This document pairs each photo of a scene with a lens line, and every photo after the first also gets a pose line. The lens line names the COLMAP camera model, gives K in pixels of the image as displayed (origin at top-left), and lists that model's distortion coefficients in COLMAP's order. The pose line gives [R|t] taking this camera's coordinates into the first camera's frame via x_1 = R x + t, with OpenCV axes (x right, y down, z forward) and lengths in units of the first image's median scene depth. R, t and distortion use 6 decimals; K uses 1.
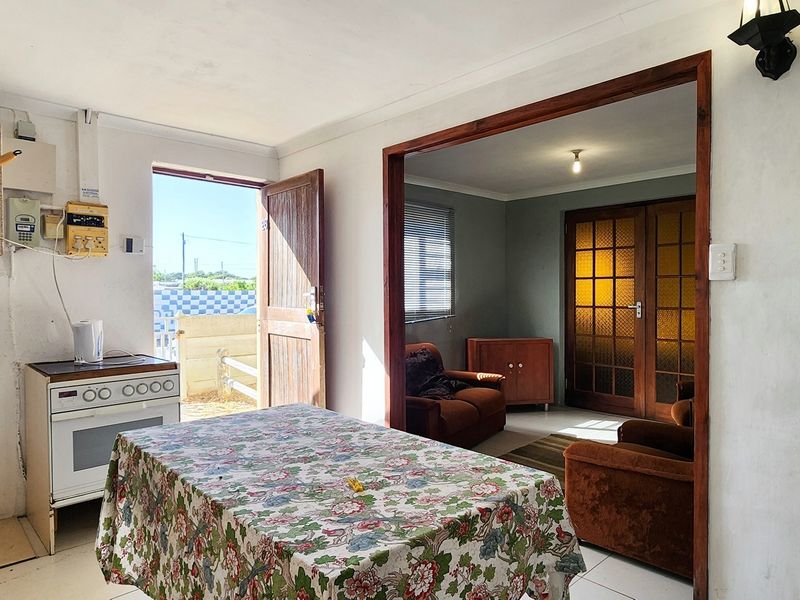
lens RADIAL K [[540.3, 0, 396.0], [0, 540.3, 297.7], [0, 0, 1]] dist [0.006208, -0.003331]
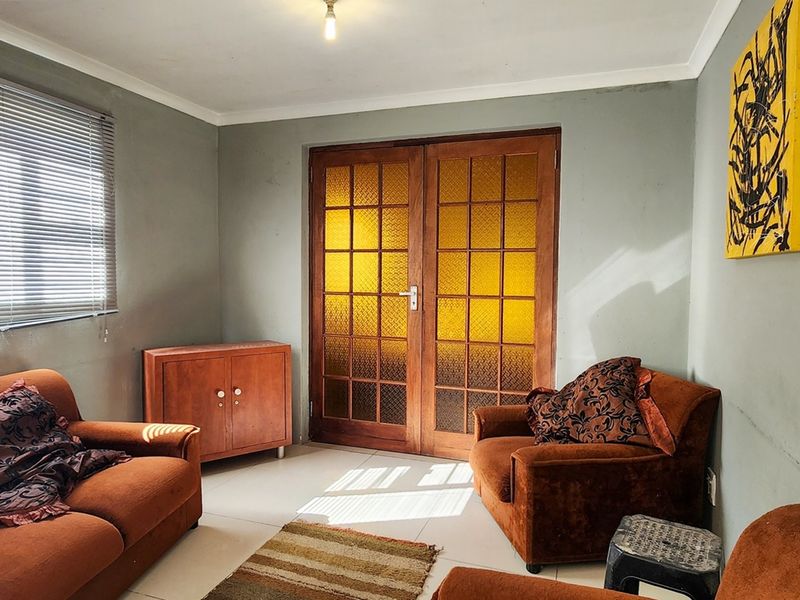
lens RADIAL K [[540.3, 0, 397.9], [0, 540.3, 297.4], [0, 0, 1]] dist [0.006208, -0.003331]
pose [[0.894748, -0.008886, 0.446483, 0.121248], [-0.006335, 0.999449, 0.032587, -0.000905], [-0.446527, -0.031986, 0.894198, 0.383159]]
